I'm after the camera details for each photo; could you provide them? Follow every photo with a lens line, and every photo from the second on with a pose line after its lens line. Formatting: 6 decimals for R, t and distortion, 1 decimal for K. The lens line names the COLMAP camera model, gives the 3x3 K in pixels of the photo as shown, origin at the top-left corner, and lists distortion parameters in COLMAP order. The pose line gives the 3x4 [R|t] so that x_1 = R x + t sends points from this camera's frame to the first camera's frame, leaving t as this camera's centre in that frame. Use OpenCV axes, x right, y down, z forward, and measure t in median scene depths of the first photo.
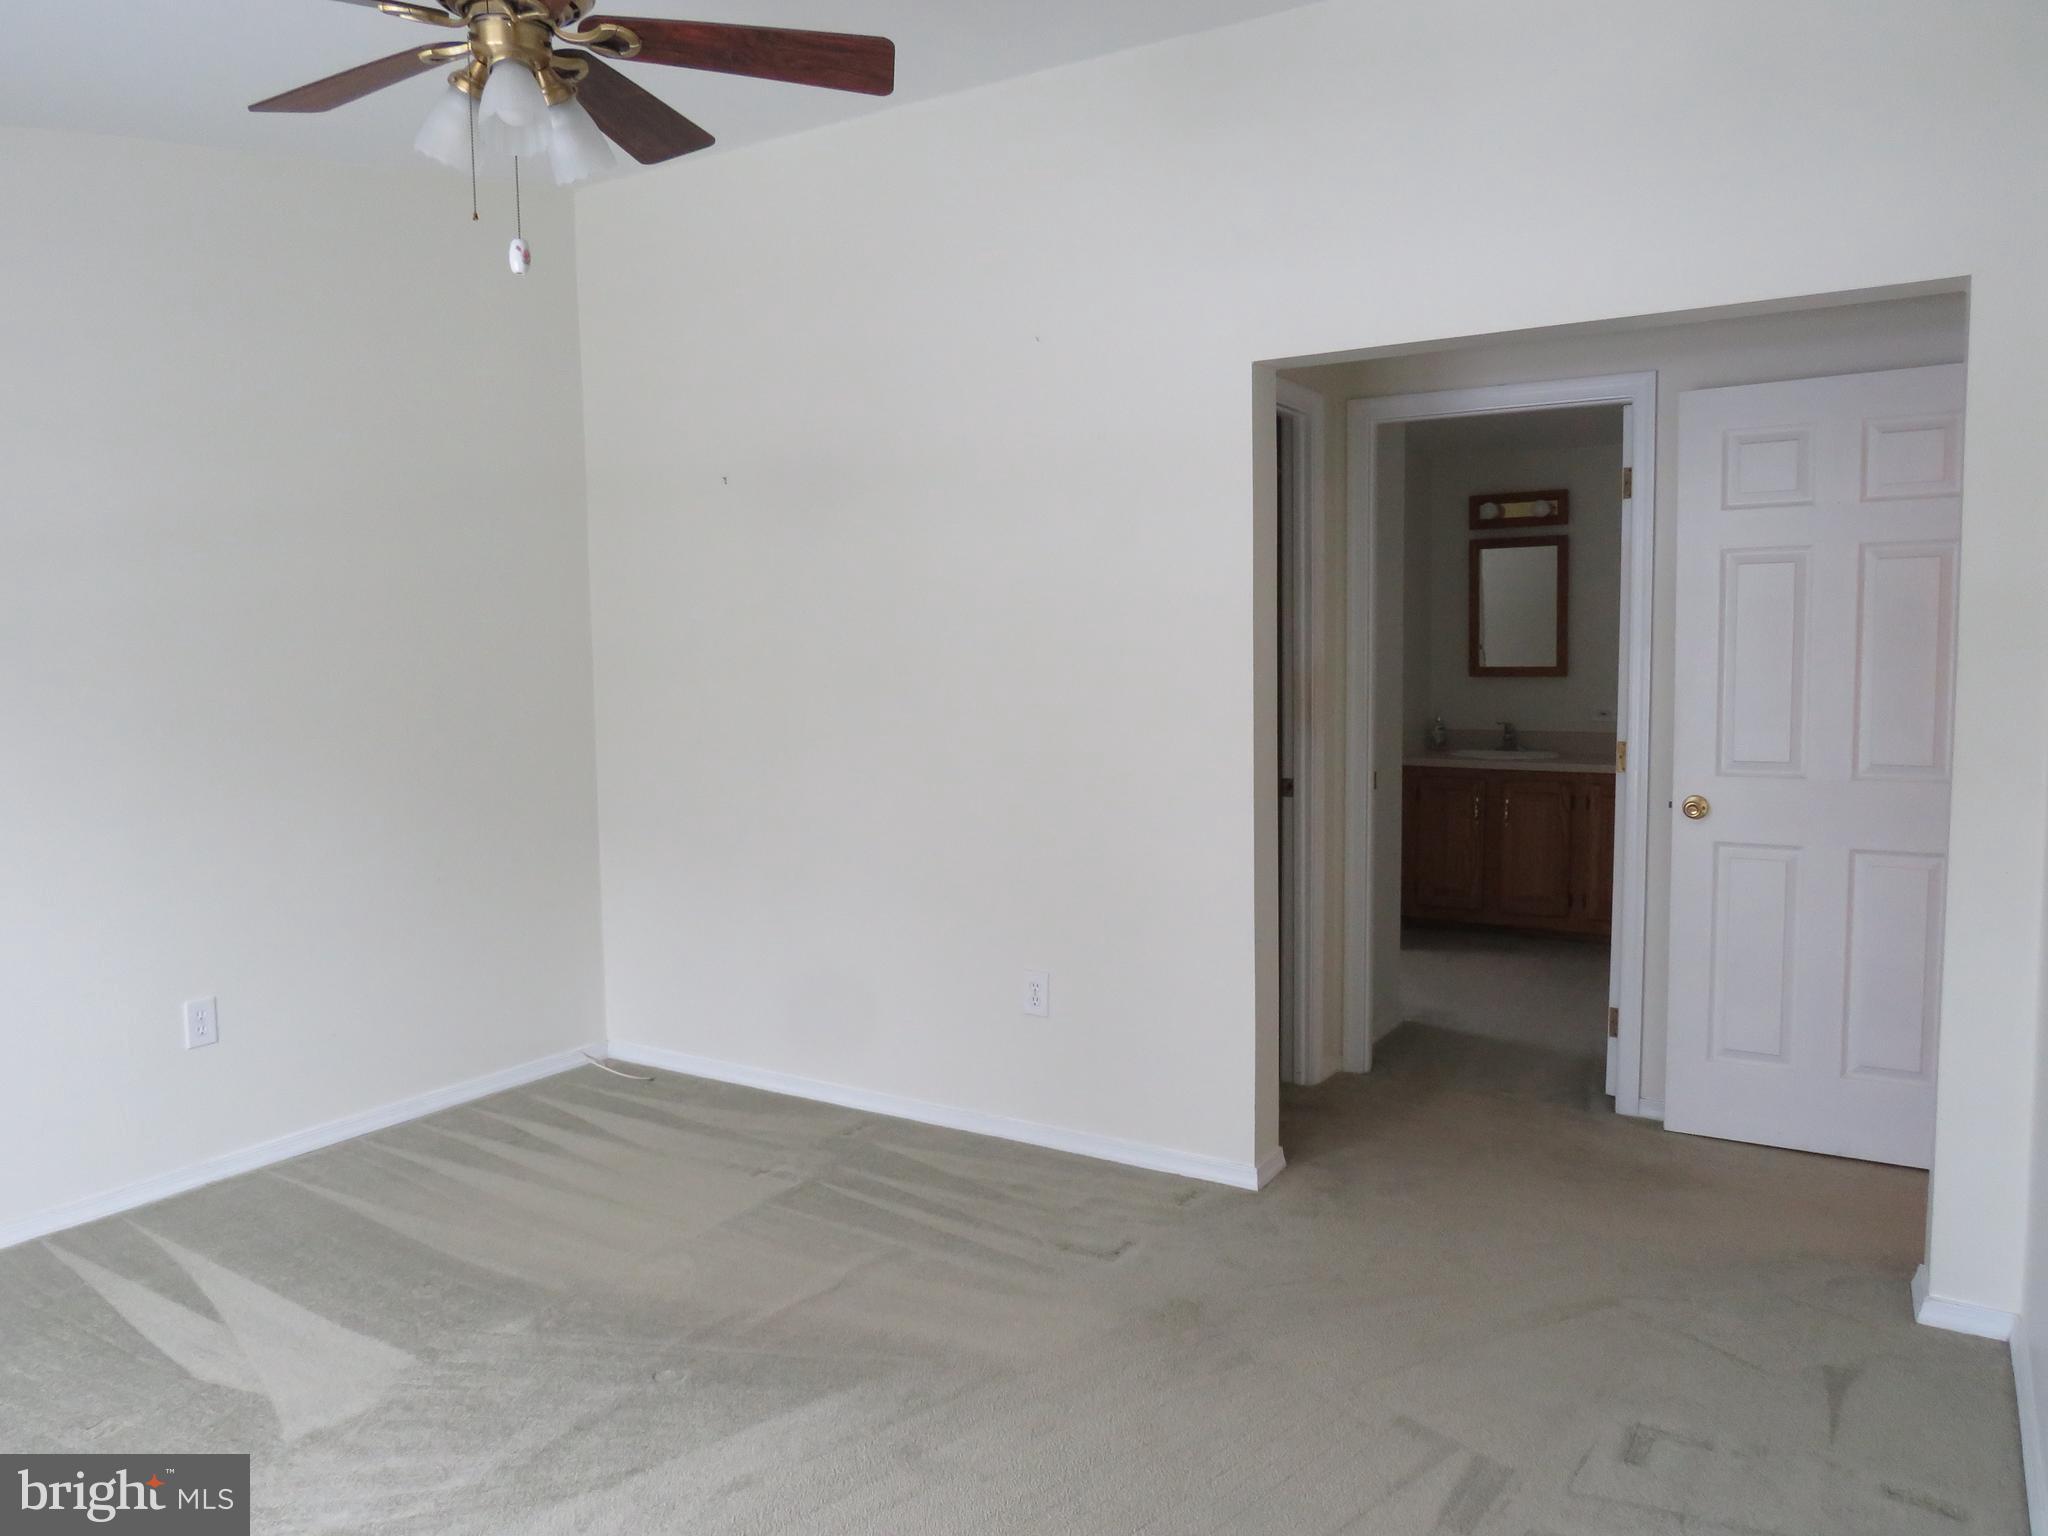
lens RADIAL K [[1479.8, 0, 1057.8], [0, 1479.8, 771.3], [0, 0, 1]] dist [-0.024751, 0.004359]
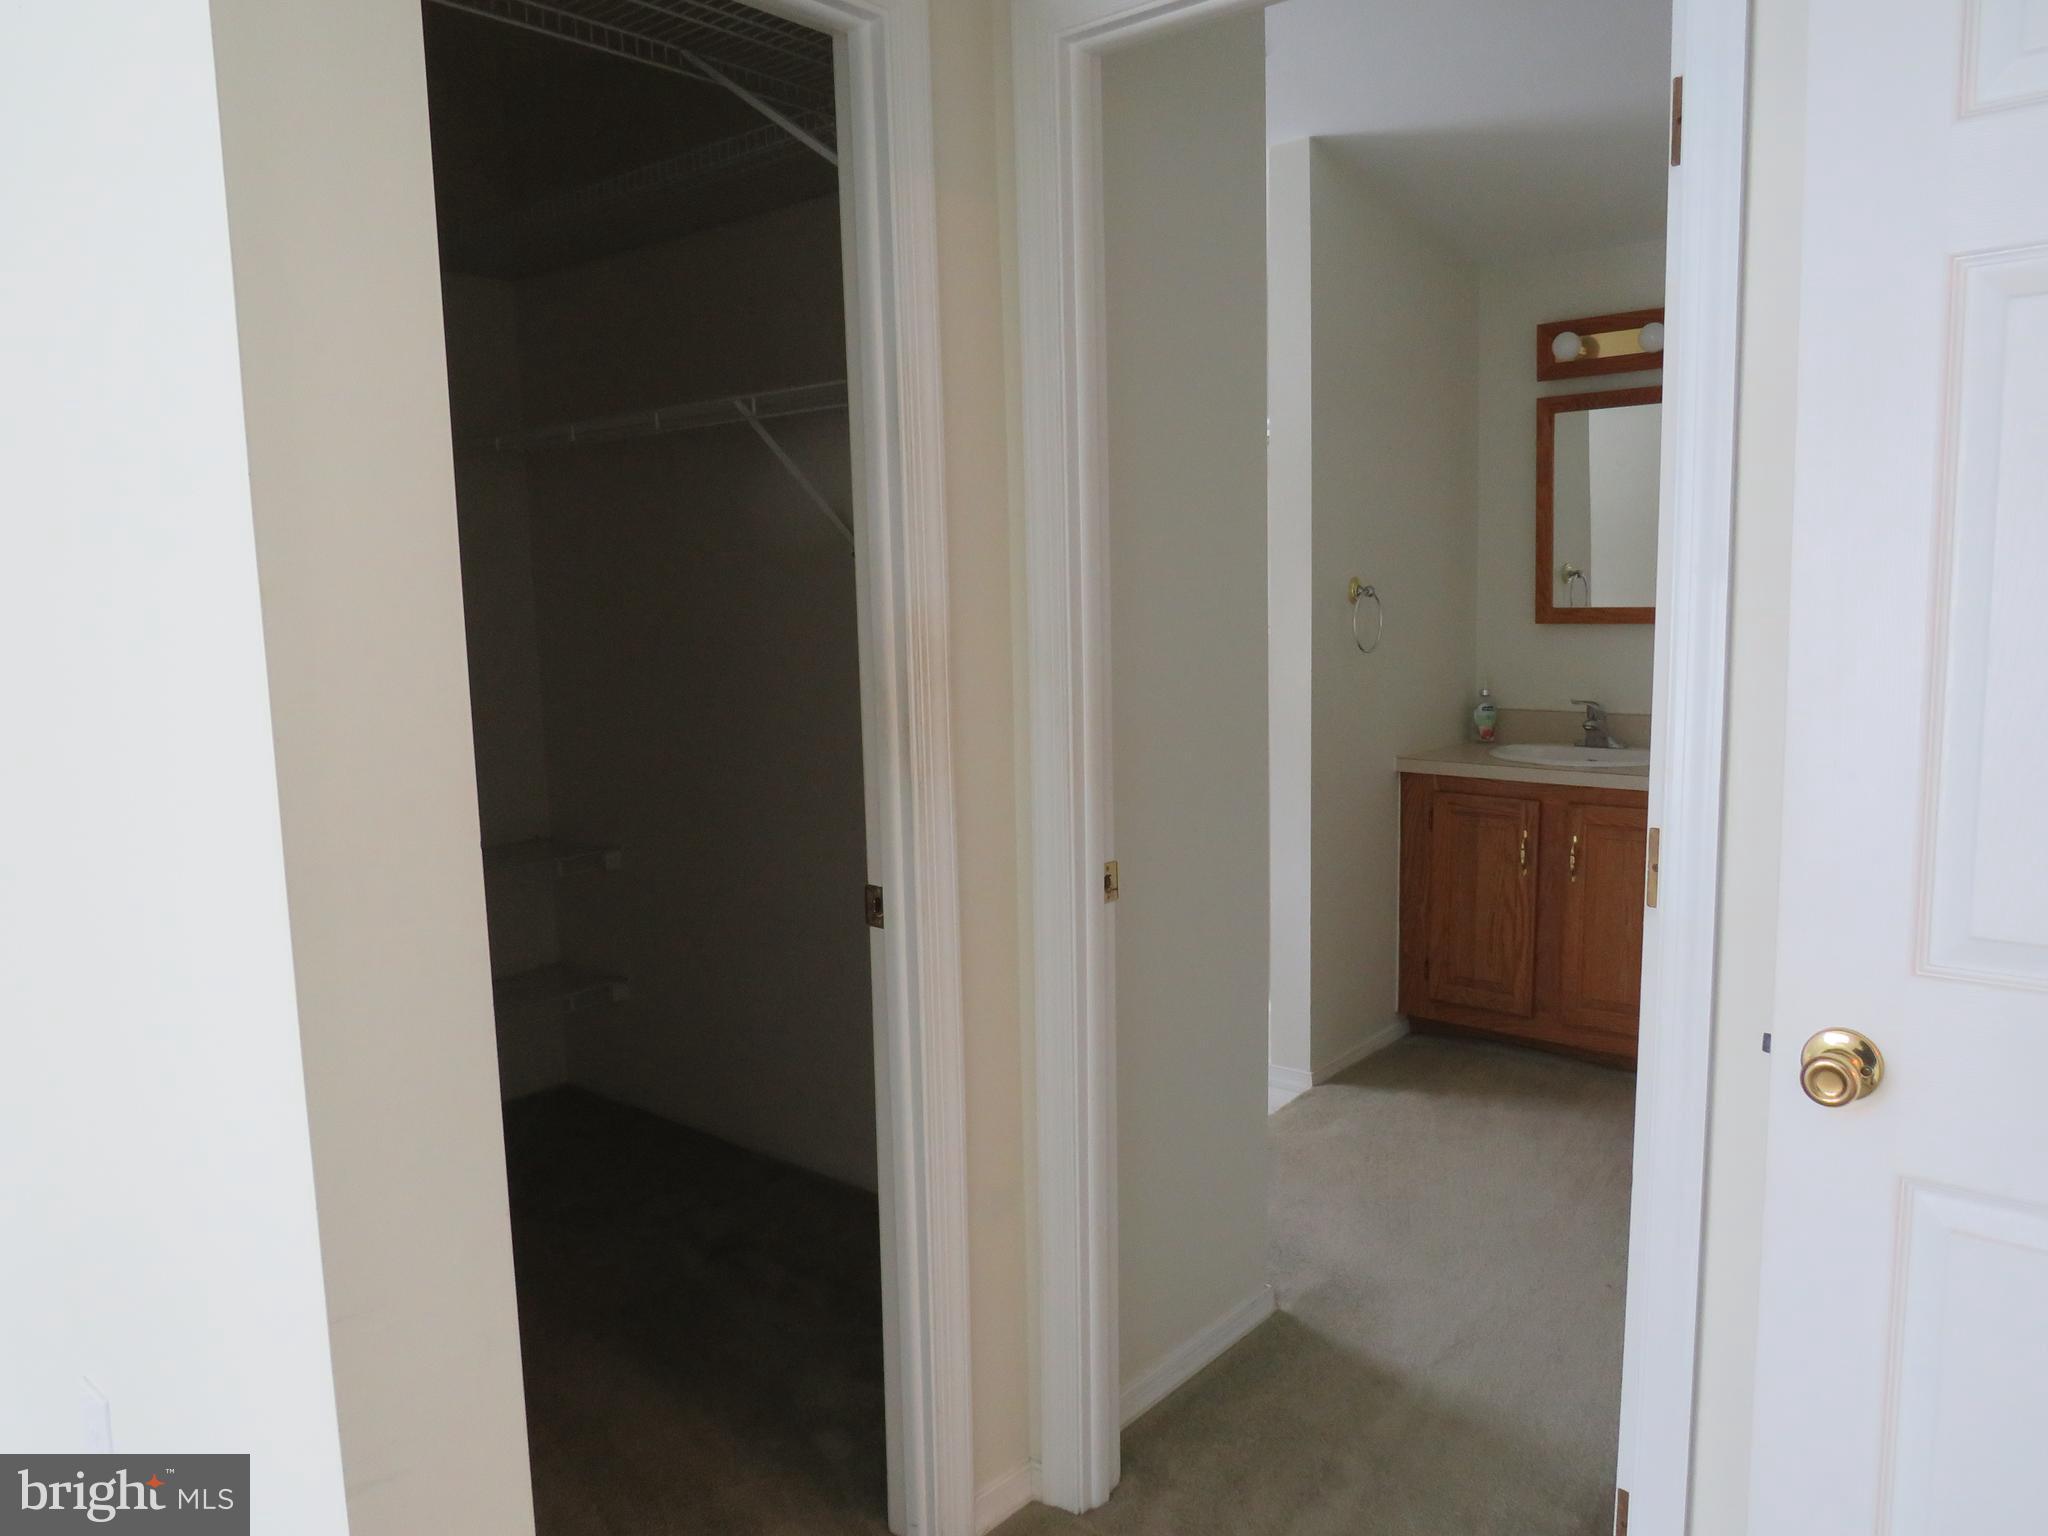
lens RADIAL K [[1482.9, 0, 1025.5], [0, 1482.9, 772.5], [0, 0, 1]] dist [-0.018539, 0.014057]
pose [[0.987298, 0.009472, -0.158594, 0.176892], [-0.002035, 0.998893, 0.046986, -0.032530], [0.158864, -0.046067, 0.986225, 0.376697]]
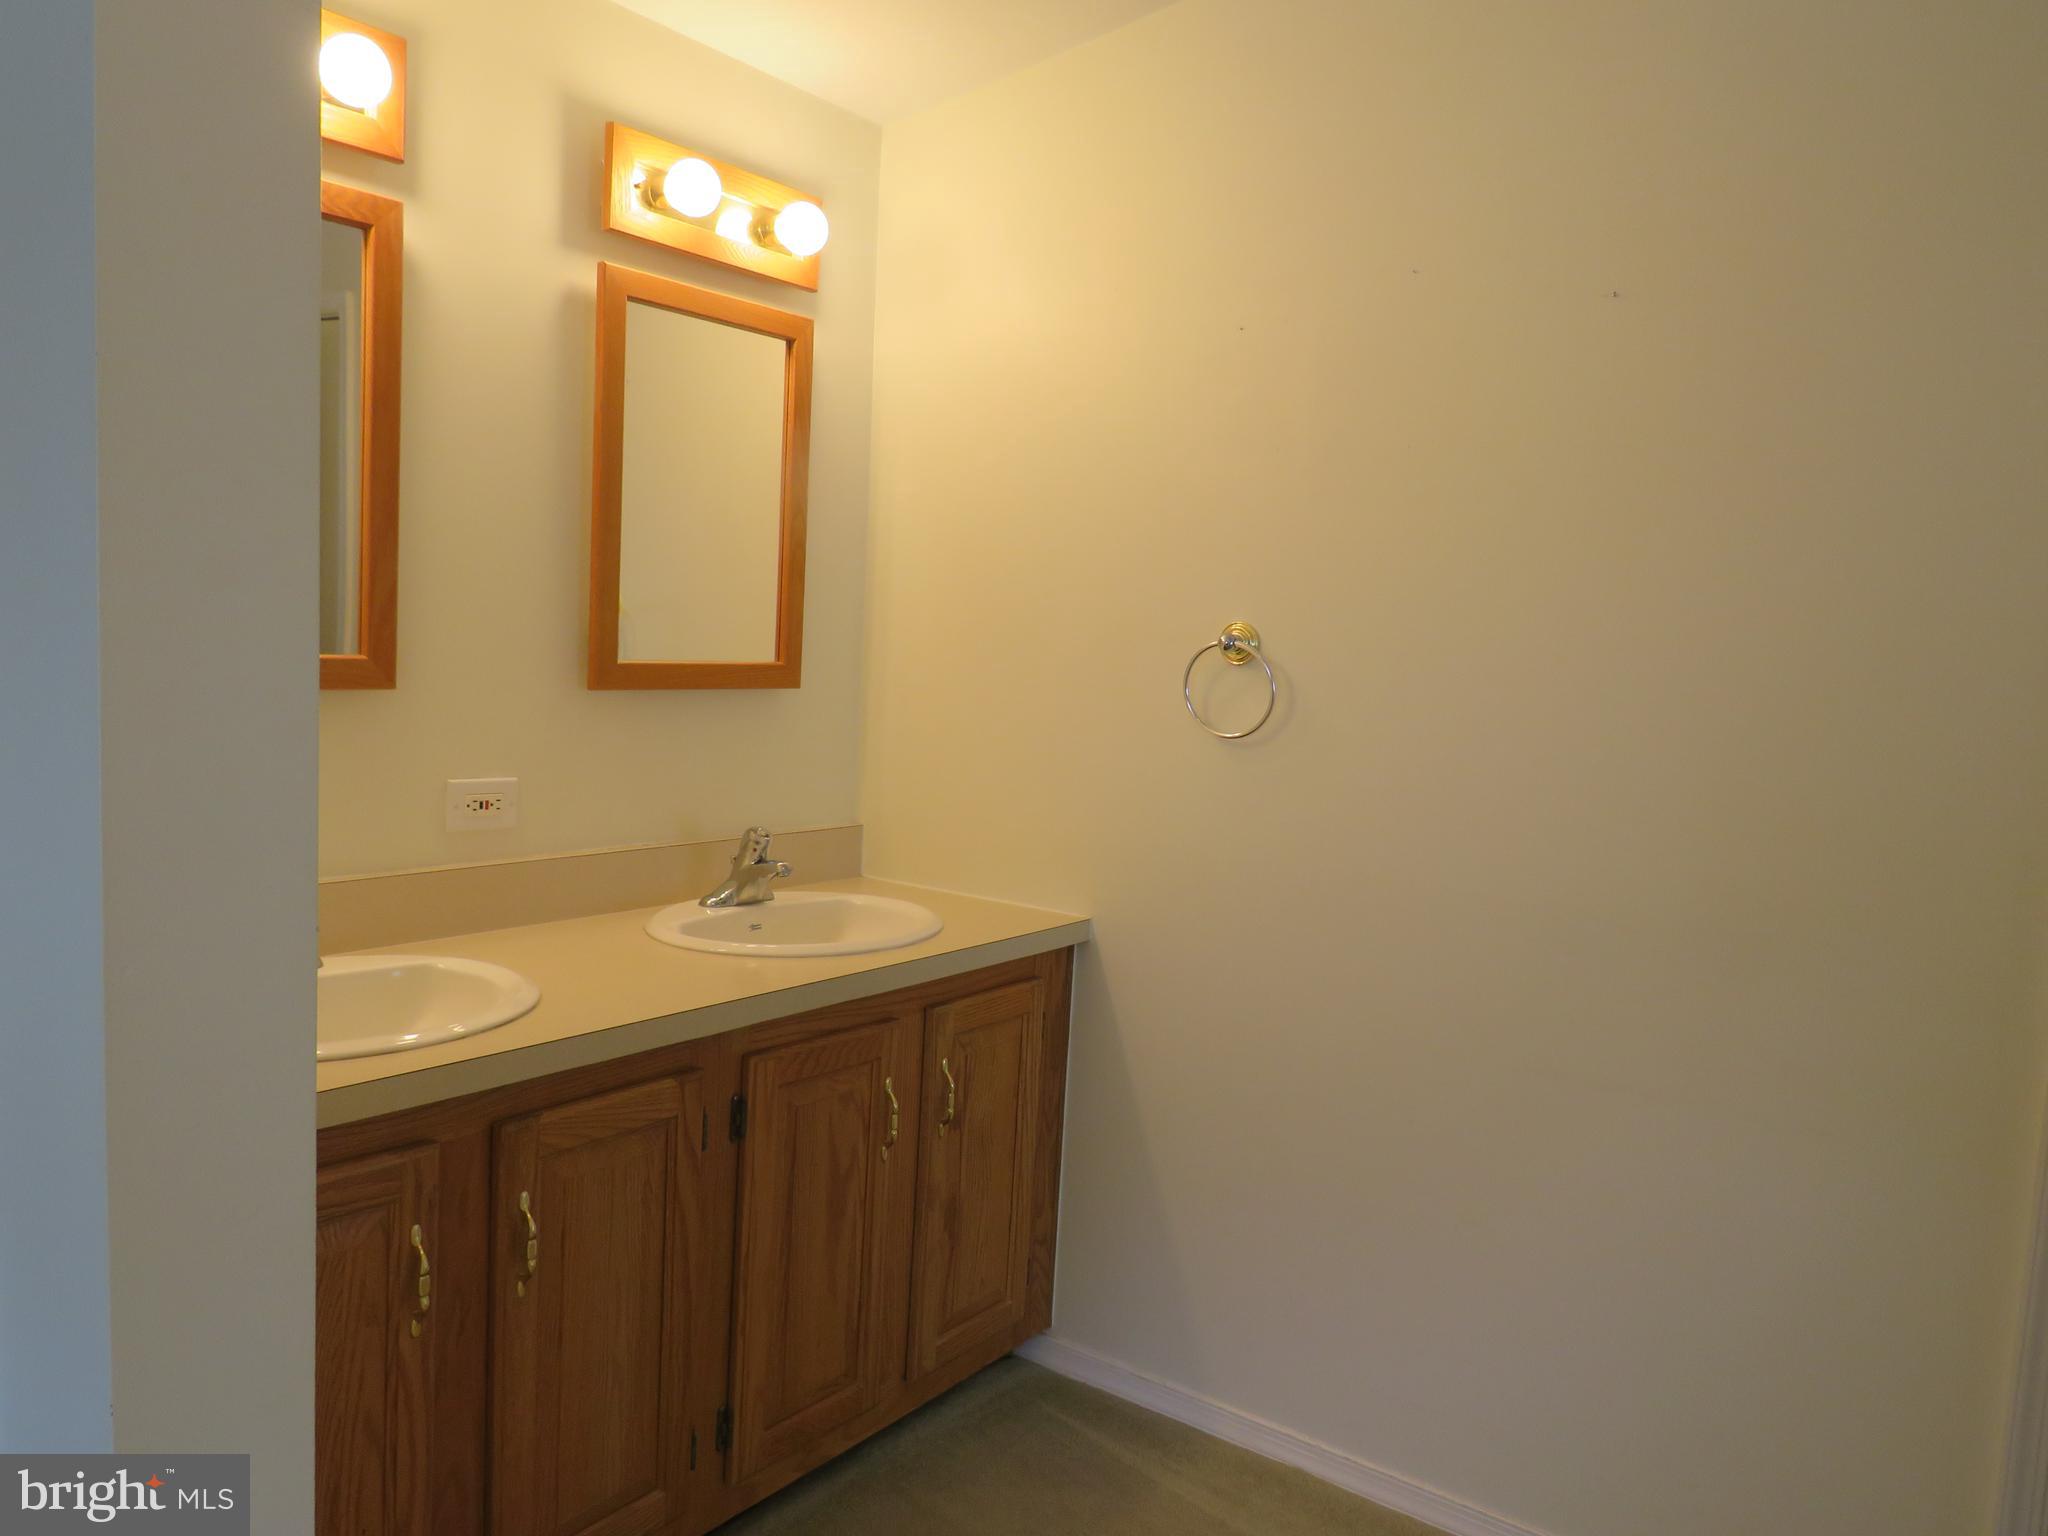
lens RADIAL K [[1427.4, 0, 1024.0], [0, 1427.4, 768.0], [0, 0, 1]] dist [-0.048114, 0.000761]
pose [[0.089047, -0.072157, 0.993410, 0.075705], [0.030482, 0.997103, 0.069693, -0.065916], [-0.995561, 0.024075, 0.090988, 0.868813]]
